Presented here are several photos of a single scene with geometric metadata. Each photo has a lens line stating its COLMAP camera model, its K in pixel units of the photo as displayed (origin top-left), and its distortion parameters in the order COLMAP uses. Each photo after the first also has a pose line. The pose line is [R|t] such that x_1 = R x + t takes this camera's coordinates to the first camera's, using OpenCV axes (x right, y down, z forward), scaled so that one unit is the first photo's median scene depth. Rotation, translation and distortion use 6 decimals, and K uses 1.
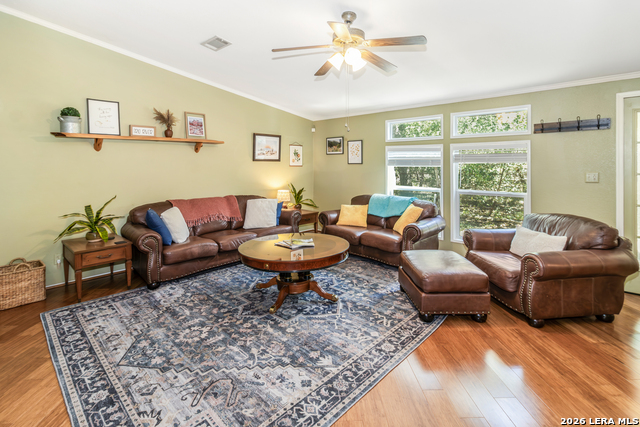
lens RADIAL K [[313.1, 0, 323.4], [0, 313.1, 162.9], [0, 0, 1]] dist [0.001401, -0.000451]
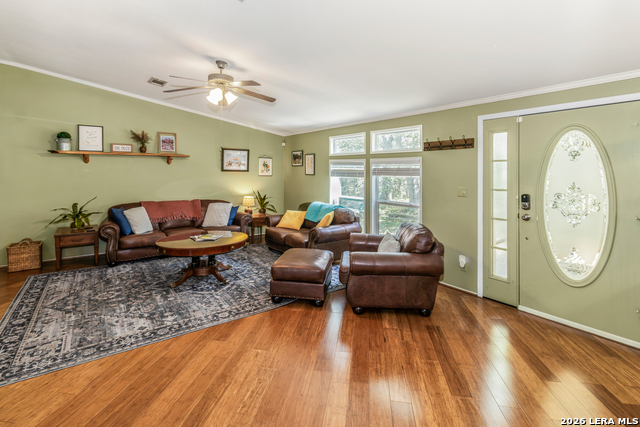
lens RADIAL K [[308.3, 0, 323.0], [0, 308.3, 171.2], [0, 0, 1]] dist [-0.000676, -0.000040]
pose [[0.985739, 0.013333, -0.167753, 0.522380], [-0.013182, 0.999911, 0.002014, -0.020700], [0.167765, 0.000226, 0.985827, -0.140637]]
